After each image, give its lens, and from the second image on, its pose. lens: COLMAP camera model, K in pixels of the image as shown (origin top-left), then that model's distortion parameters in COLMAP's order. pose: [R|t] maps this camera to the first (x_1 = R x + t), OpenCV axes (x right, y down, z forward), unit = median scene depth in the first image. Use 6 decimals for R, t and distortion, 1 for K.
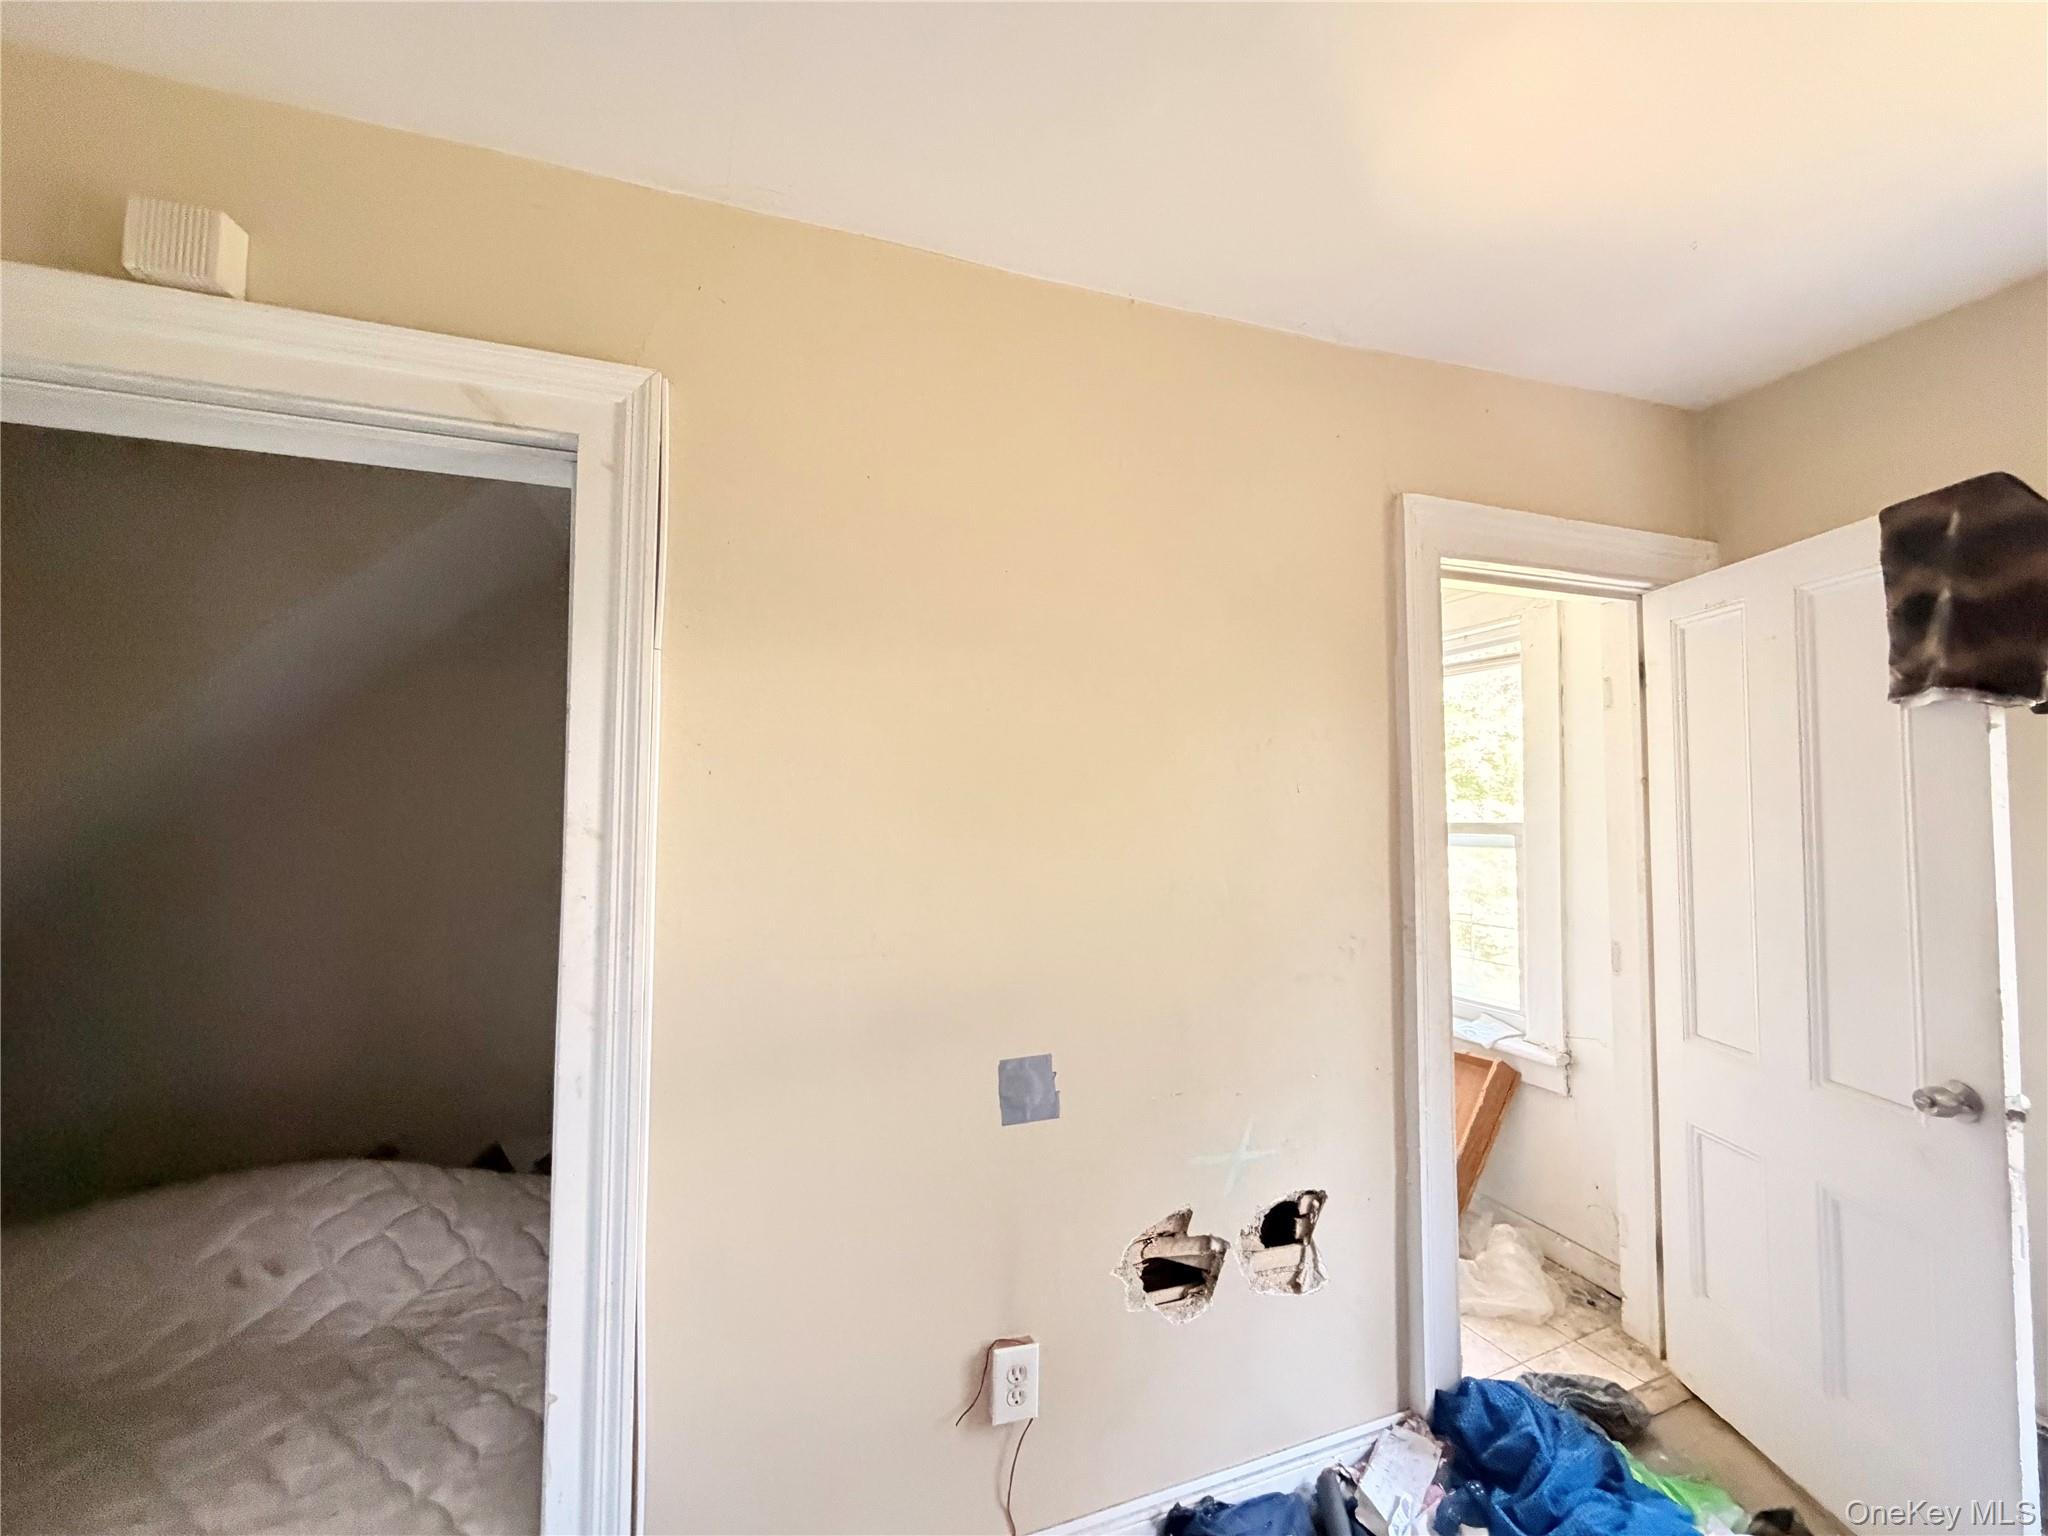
lens RADIAL K [[816.3, 0, 1017.0], [0, 816.3, 770.3], [0, 0, 1]] dist [-0.000050, 0.000127]
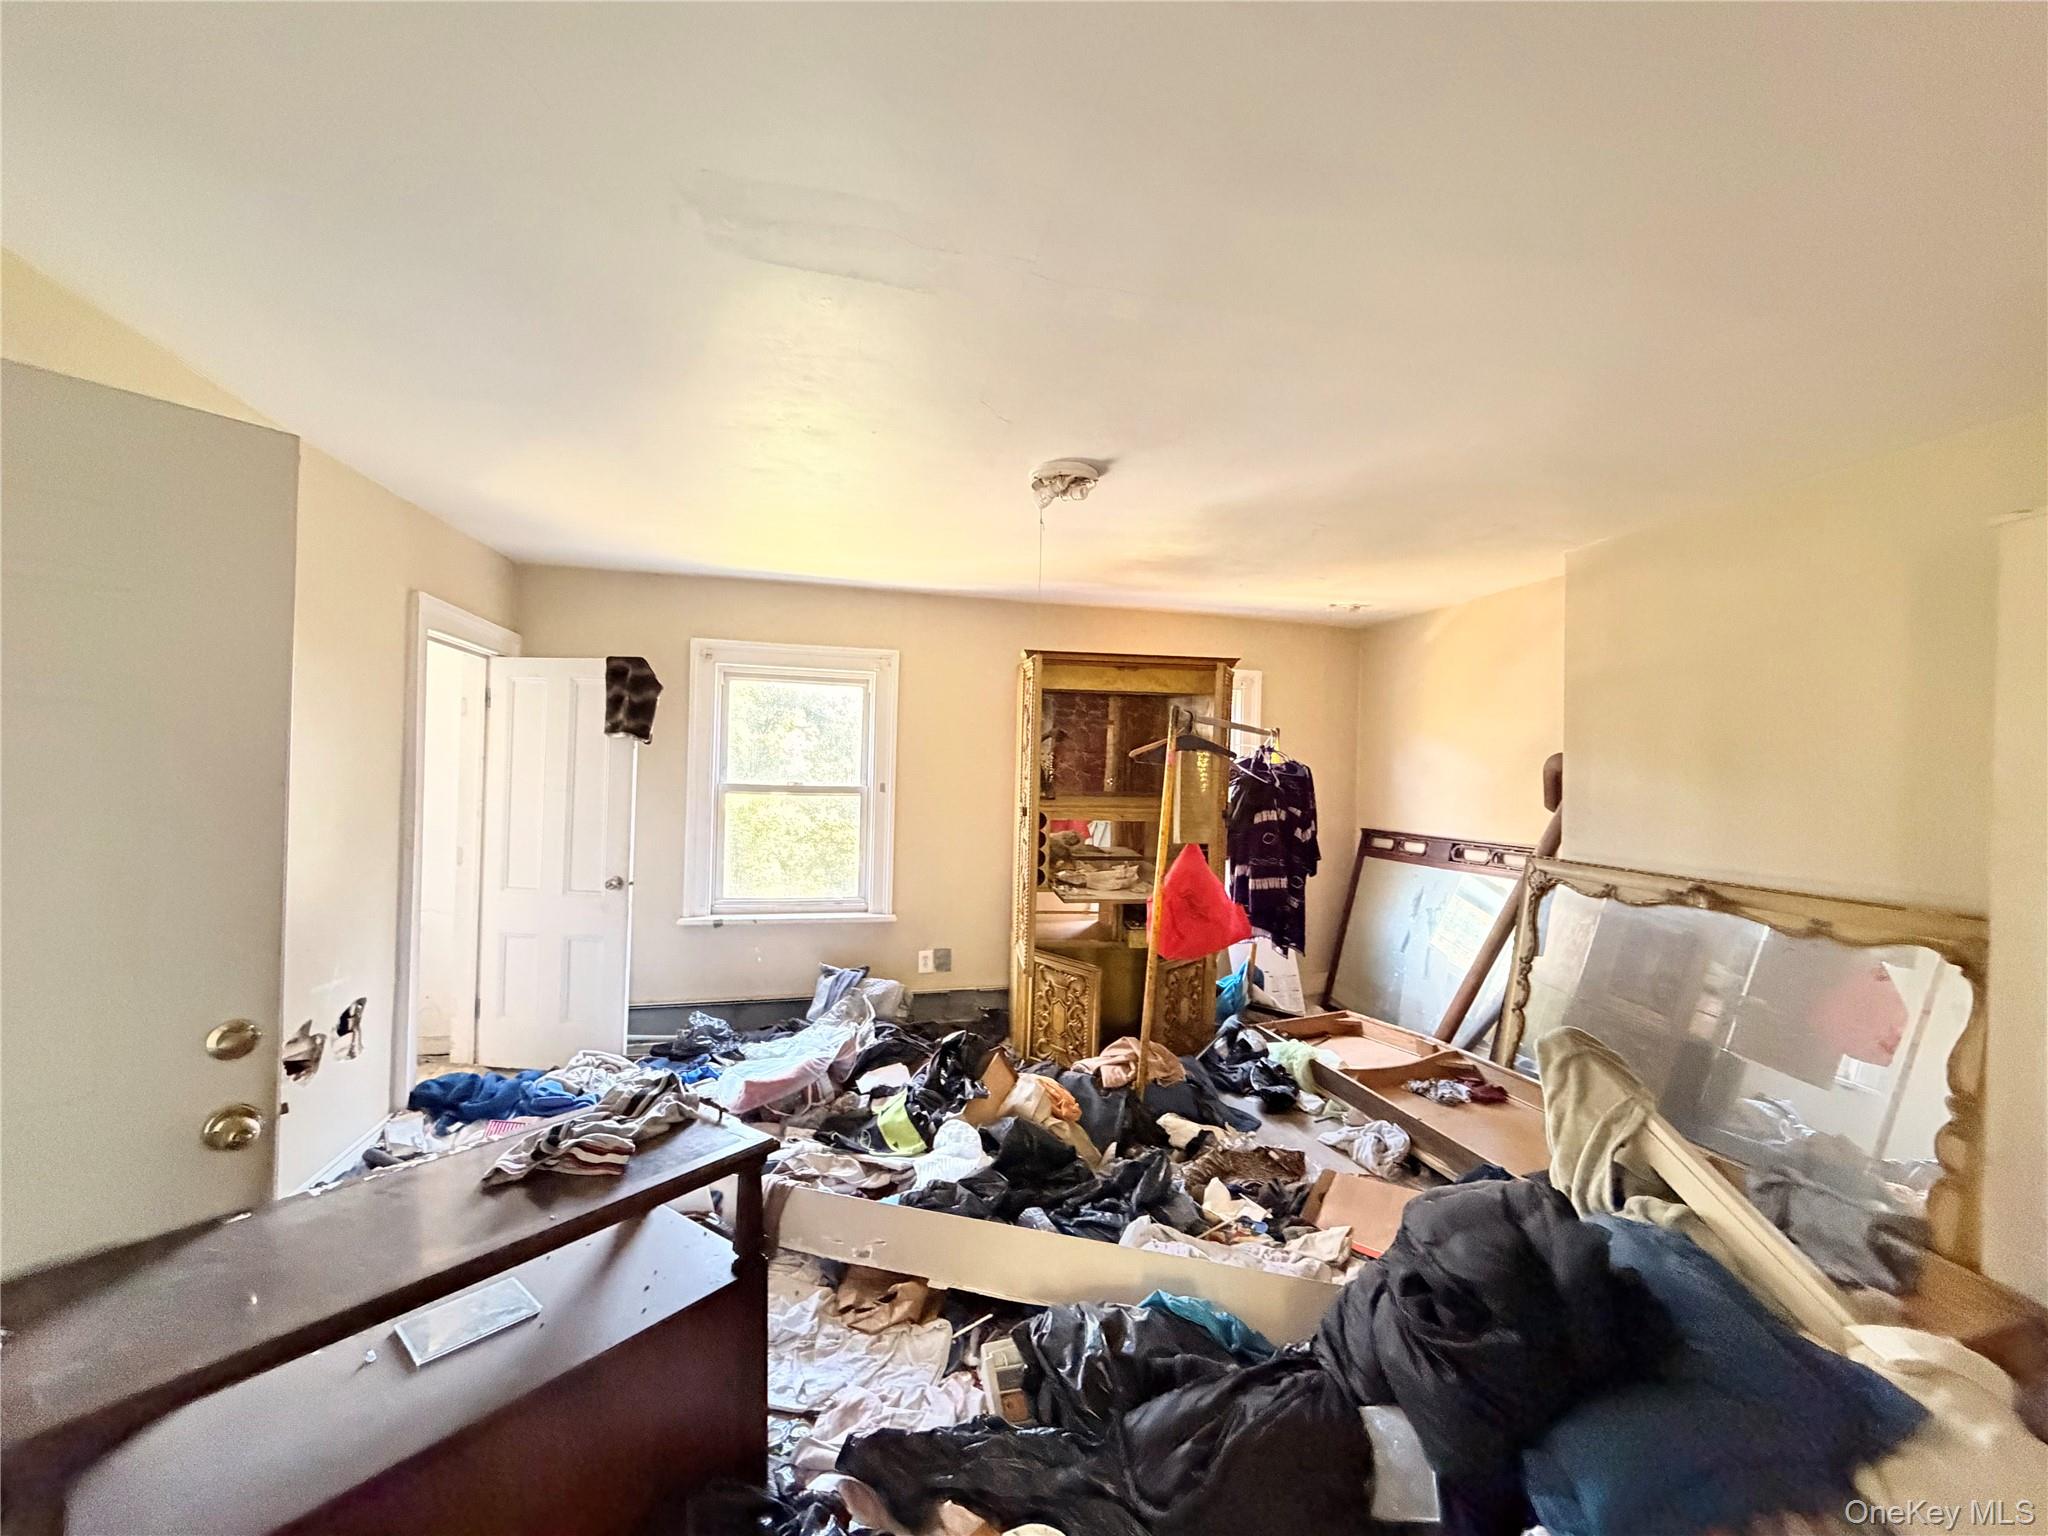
lens RADIAL K [[816.3, 0, 1016.7], [0, 816.3, 771.2], [0, 0, 1]] dist [-0.000050, 0.000127]
pose [[0.112466, 0.011838, 0.993585, -1.259296], [-0.070031, 0.997537, -0.003958, -0.046437], [-0.991185, -0.069137, 0.113018, -0.544084]]
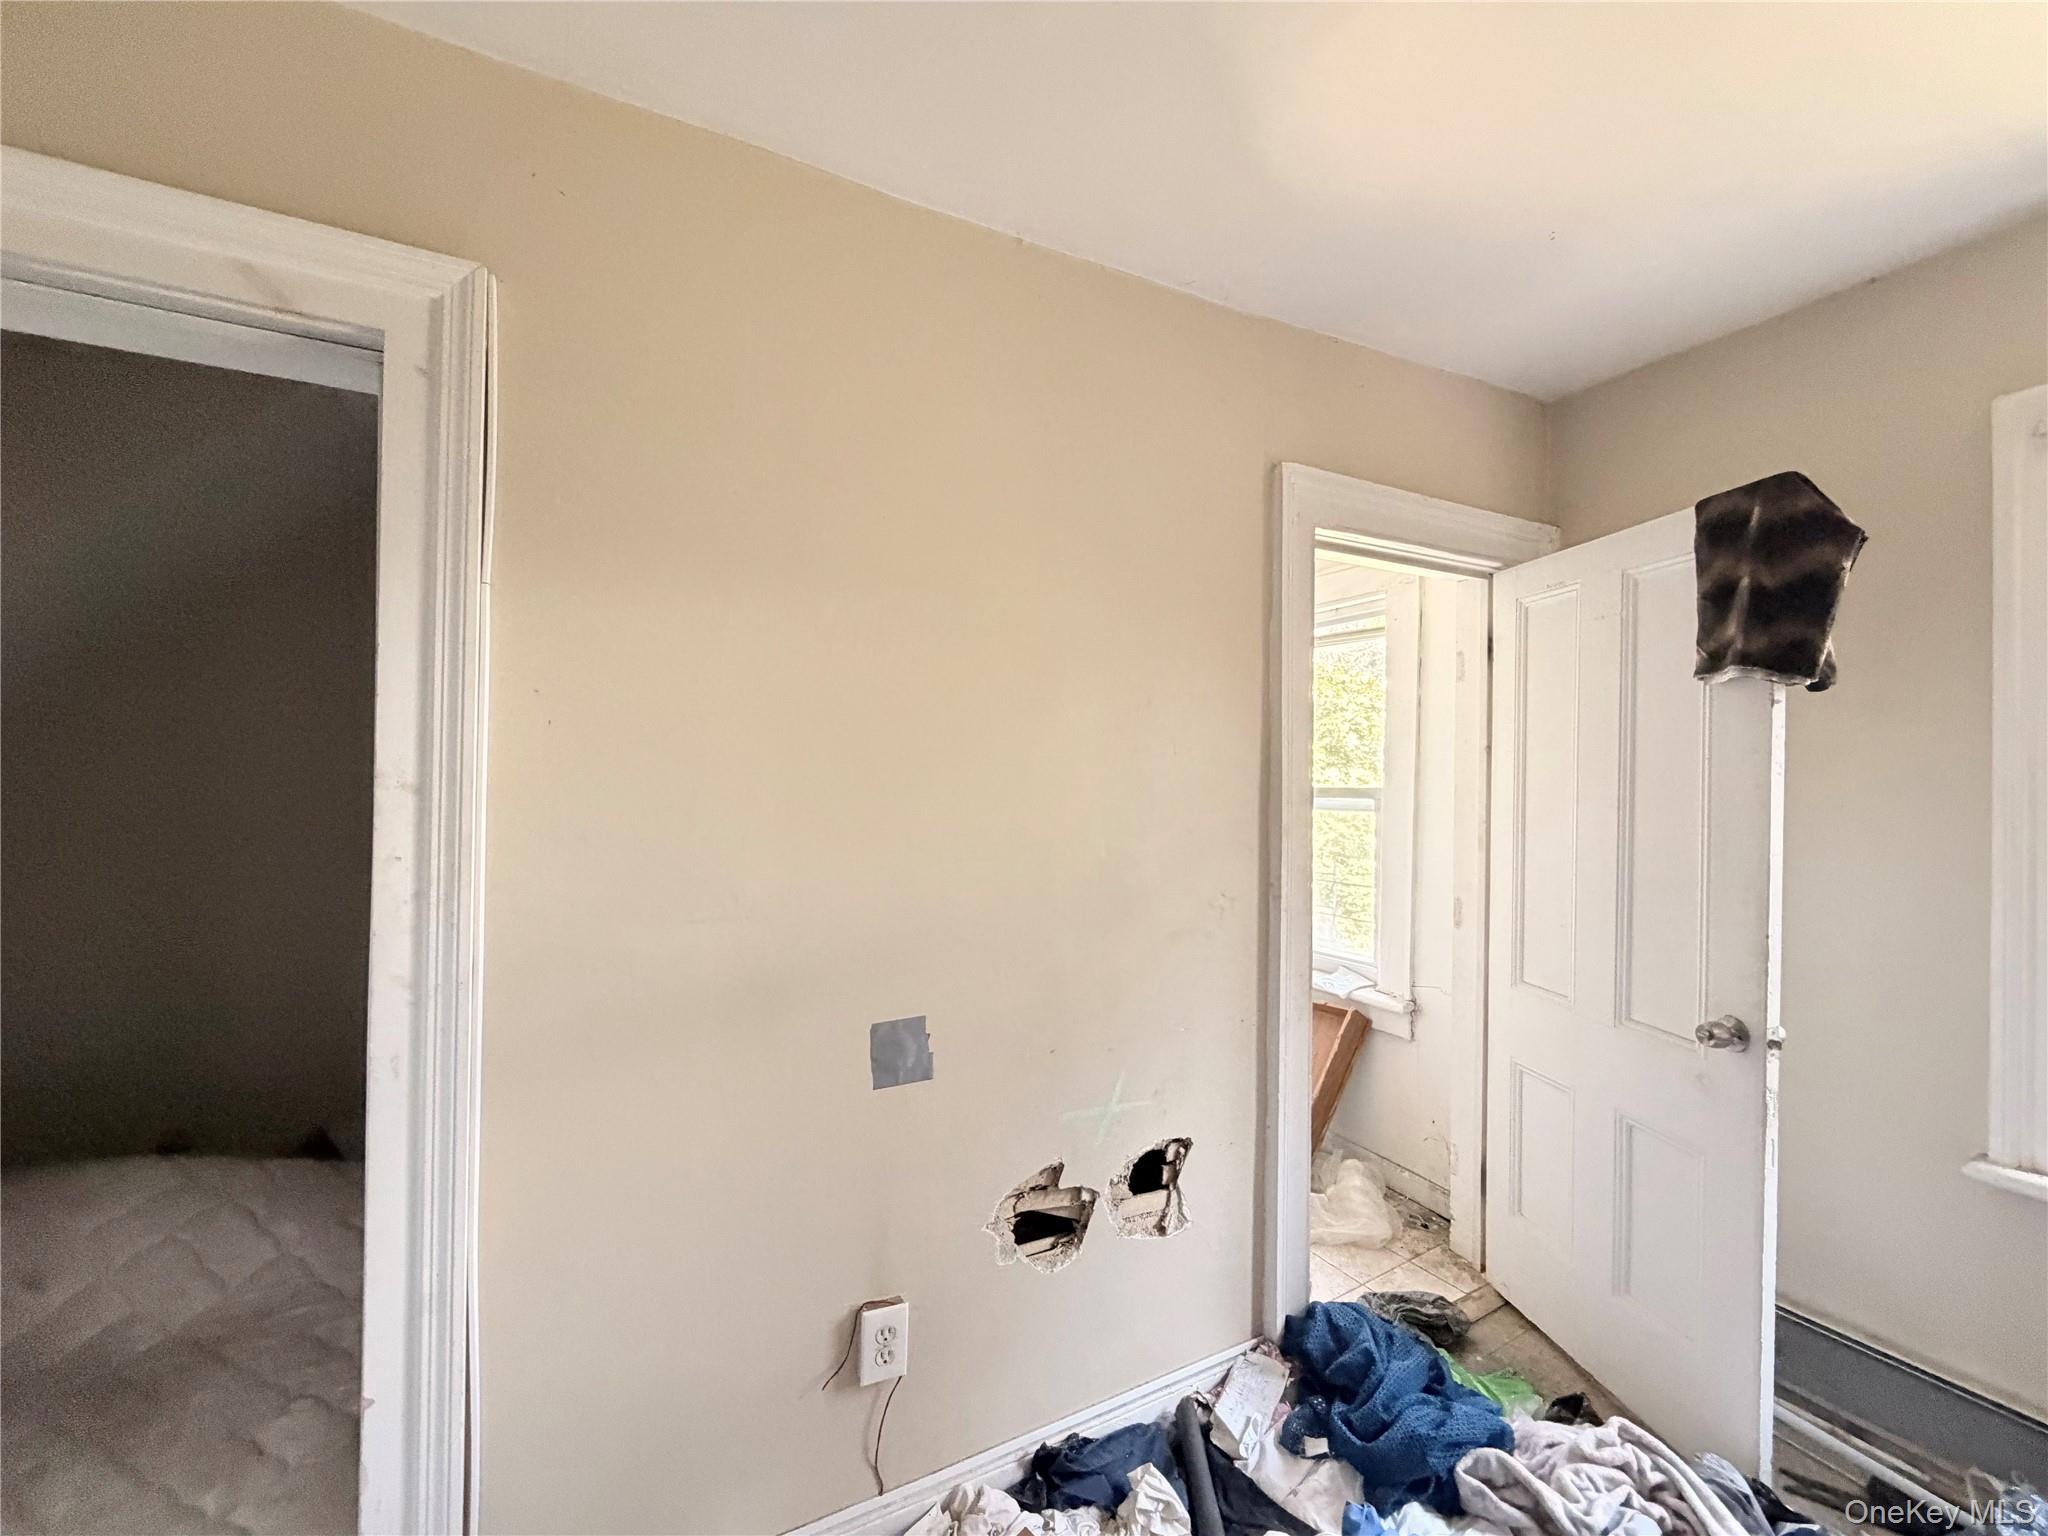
lens RADIAL K [[816.3, 0, 1016.1], [0, 816.3, 769.5], [0, 0, 1]] dist [-0.000050, 0.000127]
pose [[0.991407, 0.010518, 0.130391, 0.018143], [-0.016100, 0.998995, 0.041830, 0.007493], [-0.129820, -0.043570, 0.990580, 0.022067]]
